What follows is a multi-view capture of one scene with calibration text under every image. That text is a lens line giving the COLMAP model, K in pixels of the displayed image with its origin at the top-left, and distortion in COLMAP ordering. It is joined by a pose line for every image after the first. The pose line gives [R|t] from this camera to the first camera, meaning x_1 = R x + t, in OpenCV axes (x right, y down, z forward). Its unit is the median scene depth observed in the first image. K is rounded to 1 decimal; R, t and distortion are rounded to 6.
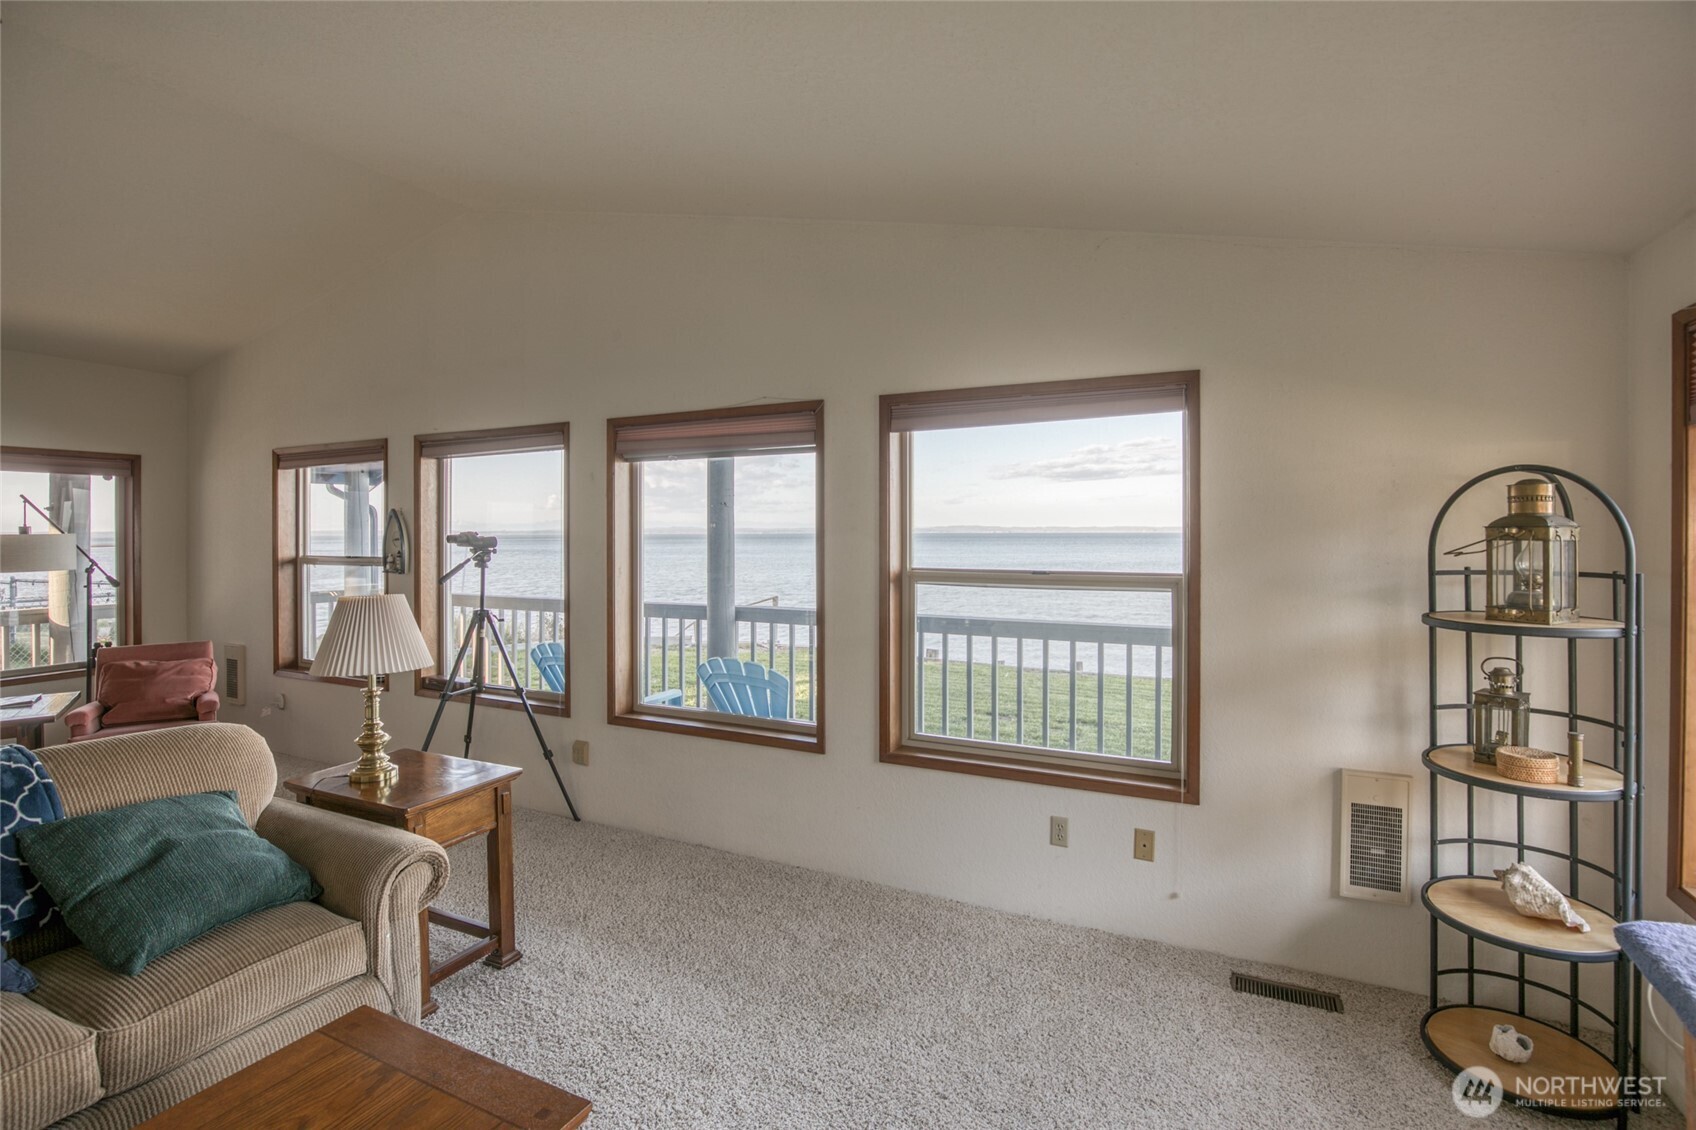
lens RADIAL K [[810.5, 0, 897.6], [0, 810.5, 540.5], [0, 0, 1]] dist [-0.029782, 0.000229]
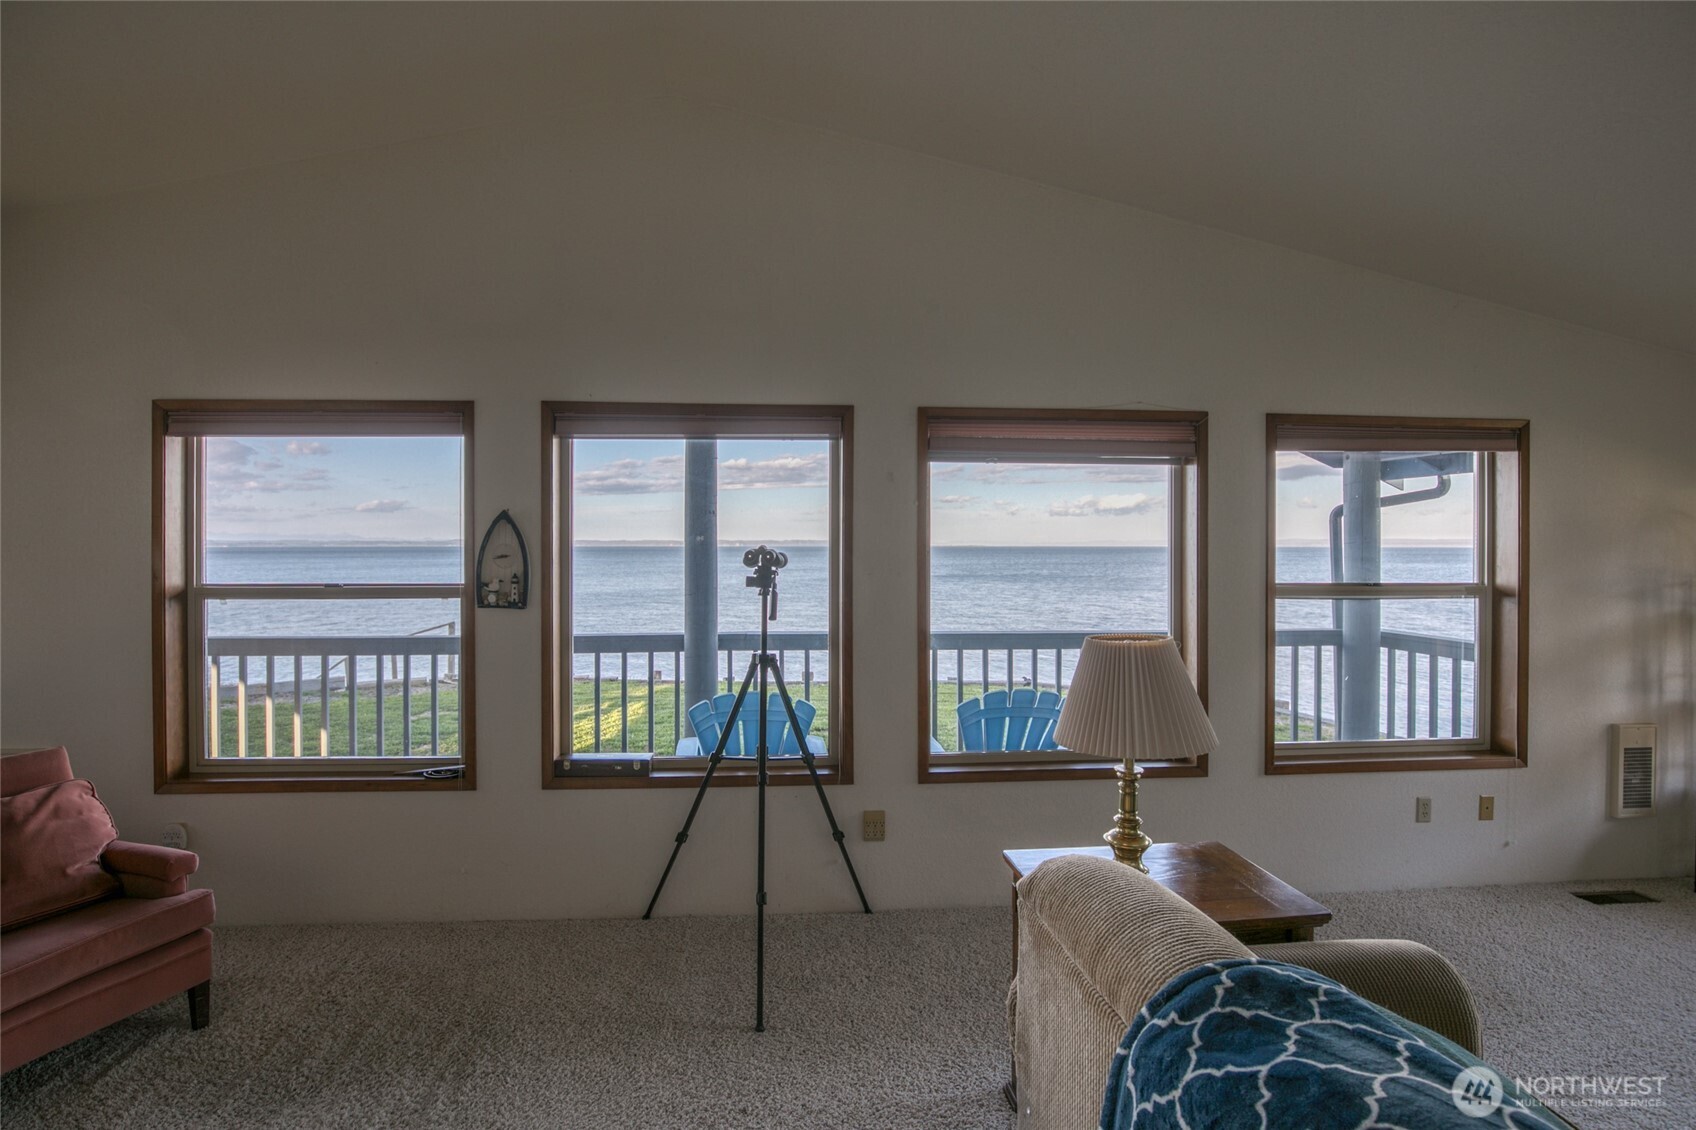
lens RADIAL K [[796.8, 0, 823.5], [0, 796.8, 553.9], [0, 0, 1]] dist [-0.035140, 0.007433]
pose [[0.867654, -0.002645, 0.497161, -0.824480], [0.002546, 0.999996, 0.000876, -0.004624], [-0.497162, 0.000506, 0.867658, 0.348074]]
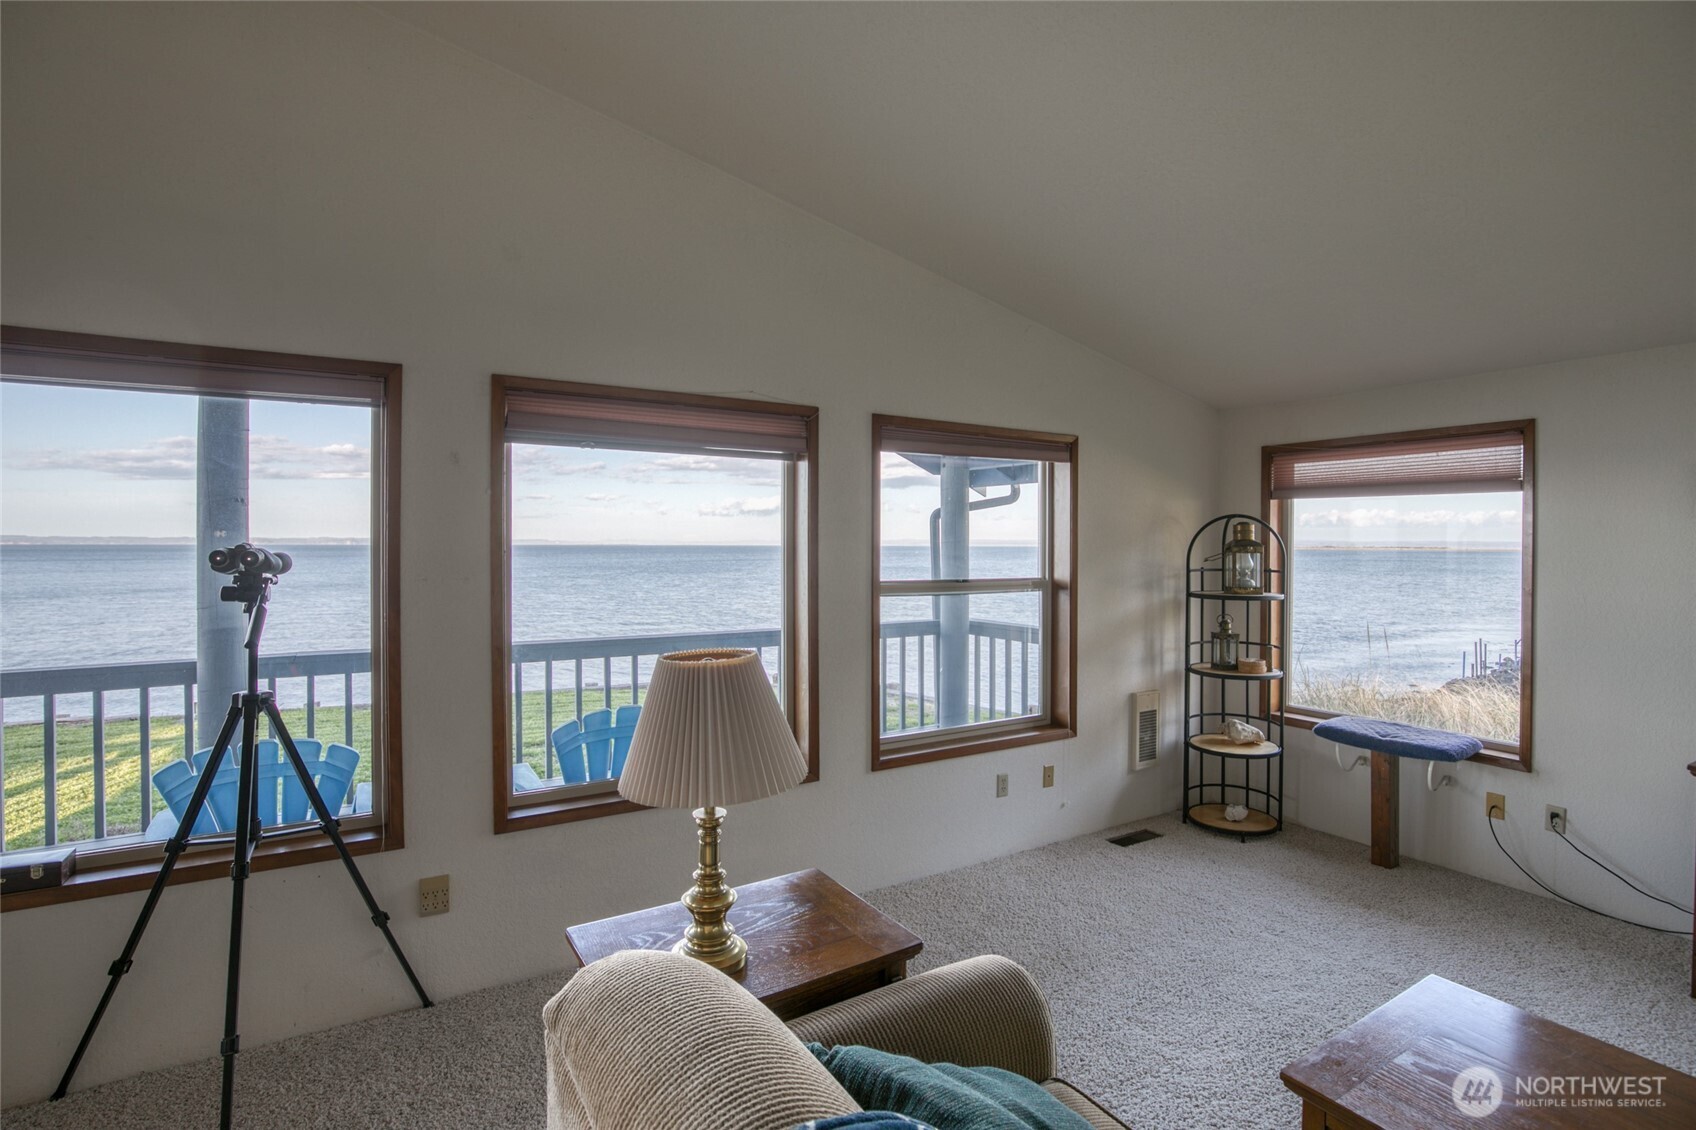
lens RADIAL K [[788.8, 0, 848.0], [0, 788.8, 565.0], [0, 0, 1]] dist [-0.028852, 0.000141]
pose [[0.553472, -0.017666, 0.832680, -0.717772], [0.004902, 0.999827, 0.017954, -0.004845], [-0.832853, -0.005855, 0.553463, 0.394732]]
